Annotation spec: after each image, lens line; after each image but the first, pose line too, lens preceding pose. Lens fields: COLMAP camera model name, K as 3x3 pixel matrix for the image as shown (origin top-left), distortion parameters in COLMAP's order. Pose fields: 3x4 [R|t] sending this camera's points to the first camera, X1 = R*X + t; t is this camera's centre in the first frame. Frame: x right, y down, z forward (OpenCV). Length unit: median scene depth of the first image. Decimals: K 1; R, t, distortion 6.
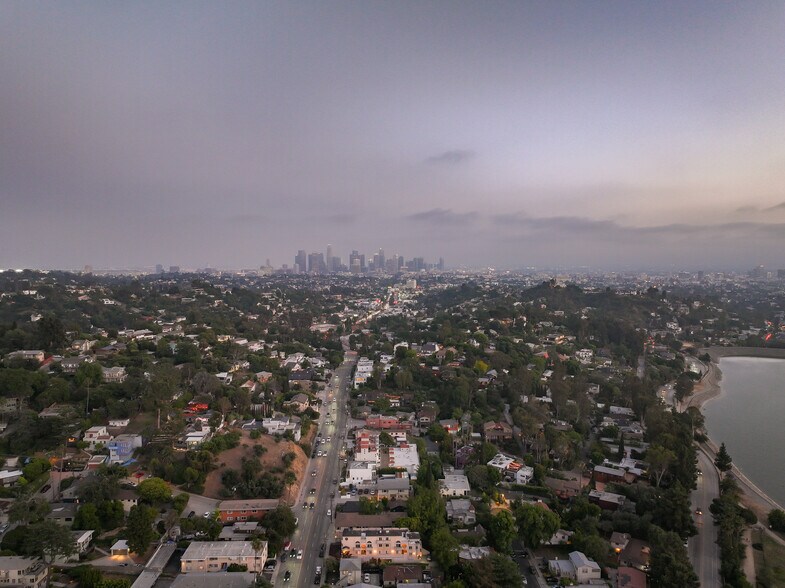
lens RADIAL K [[550.2, 0, 391.7], [0, 550.2, 298.8], [0, 0, 1]] dist [0.001337, 0.018398]
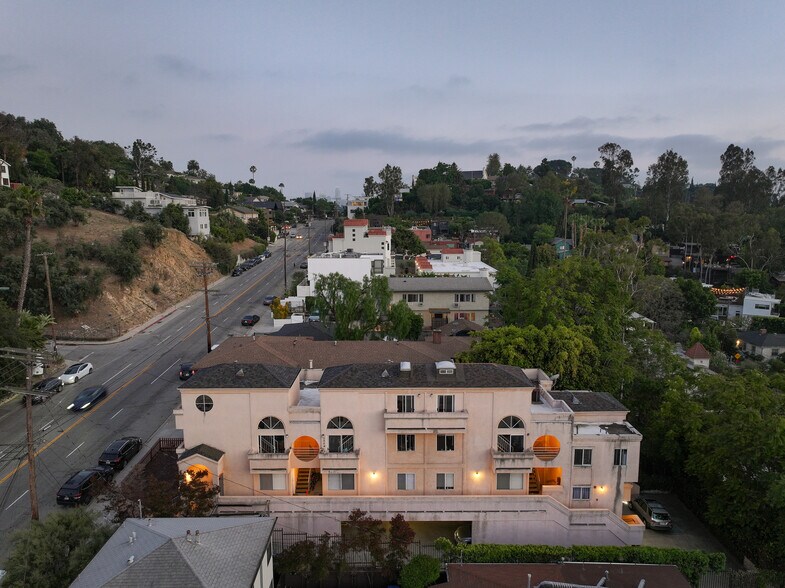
lens RADIAL K [[550.2, 0, 393.1], [0, 550.2, 290.7], [0, 0, 1]] dist [0.001337, 0.018398]
pose [[0.999890, 0.003565, -0.014411, -0.016194], [-0.002551, 0.997556, 0.069820, 0.286966], [0.014624, -0.069776, 0.997455, 0.614670]]
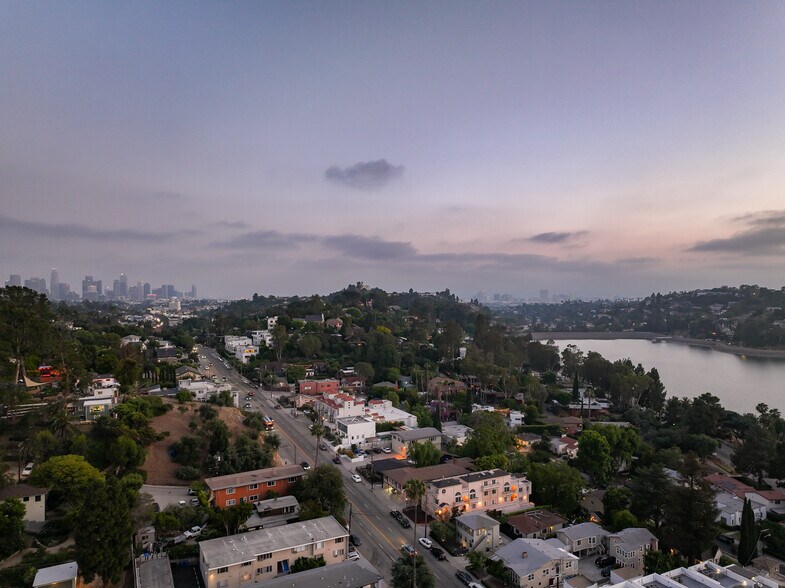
lens RADIAL K [[550.2, 0, 391.7], [0, 550.2, 294.2], [0, 0, 1]] dist [0.001337, 0.018398]
pose [[0.900020, -0.004282, 0.435828, -0.313298], [0.033894, 0.997611, -0.060192, 0.174828], [-0.434529, 0.068946, 0.898015, 0.306927]]
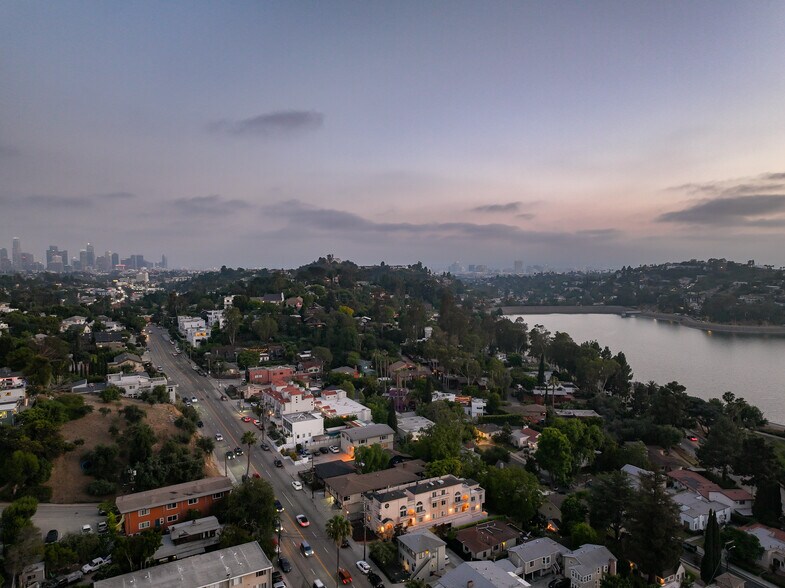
lens RADIAL K [[550.2, 0, 391.0], [0, 550.2, 293.8], [0, 0, 1]] dist [0.001337, 0.018398]
pose [[0.880646, -0.028425, 0.472921, -0.261258], [0.035106, 0.999369, -0.005305, 0.153675], [-0.472472, 0.021275, 0.881089, 0.342429]]
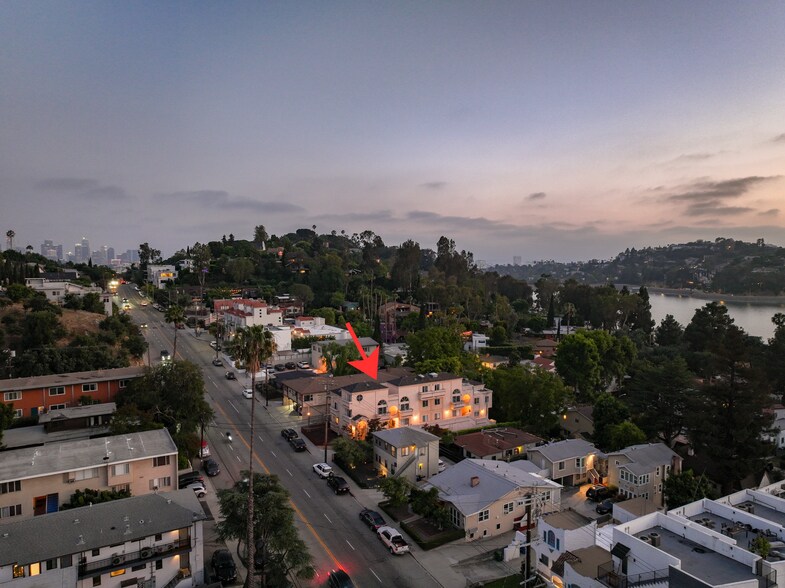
lens RADIAL K [[550.2, 0, 391.1], [0, 550.2, 292.5], [0, 0, 1]] dist [0.001337, 0.018398]
pose [[0.879268, -0.027413, 0.475538, -0.195393], [0.034063, 0.999405, -0.005371, 0.261903], [-0.475108, 0.020921, 0.879679, 0.443036]]
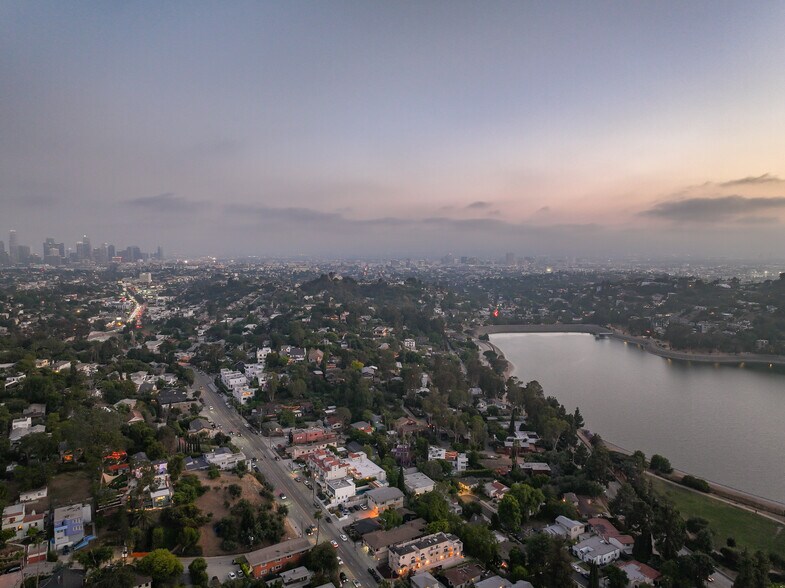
lens RADIAL K [[550.2, 0, 390.2], [0, 550.2, 293.6], [0, 0, 1]] dist [0.001337, 0.018398]
pose [[0.875103, -0.042215, 0.482092, -0.418121], [0.036001, 0.999107, 0.022138, -0.050409], [-0.482596, -0.002017, 0.875841, 0.096717]]
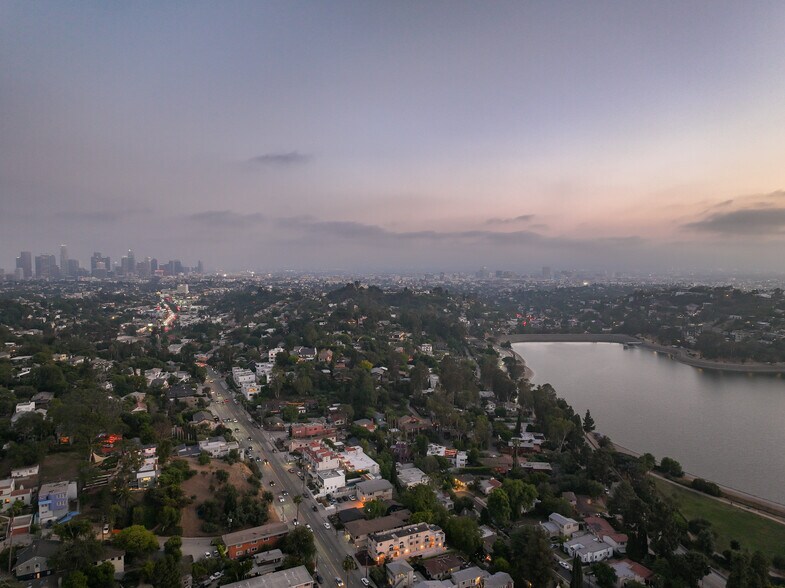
lens RADIAL K [[550.2, 0, 390.5], [0, 550.2, 294.3], [0, 0, 1]] dist [0.001337, 0.018398]
pose [[0.905142, -0.026145, 0.424304, -0.349744], [0.031798, 0.999475, -0.006245, -0.005132], [-0.423918, 0.019145, 0.905498, 0.064086]]
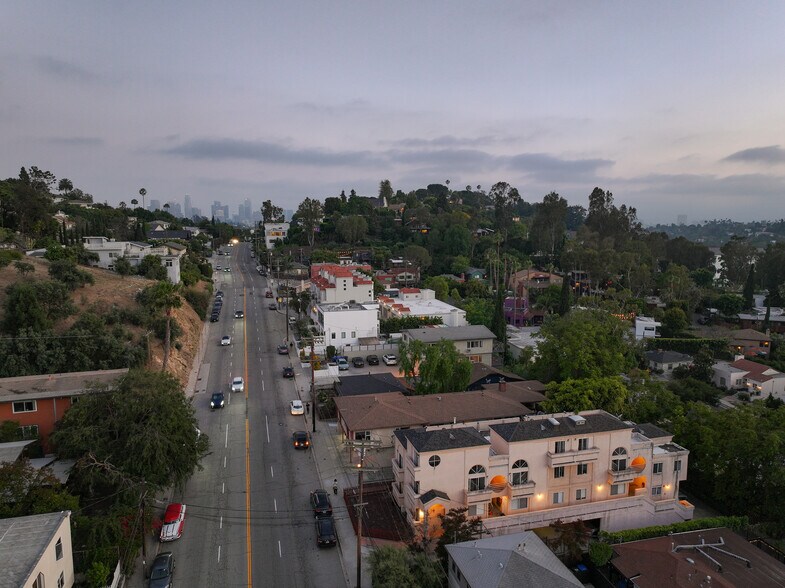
lens RADIAL K [[550.2, 0, 393.3], [0, 550.2, 290.8], [0, 0, 1]] dist [0.001337, 0.018398]
pose [[0.970425, -0.030409, 0.239479, -0.114263], [0.016839, 0.998145, 0.058512, 0.255478], [-0.240814, -0.052749, 0.969137, 0.569686]]
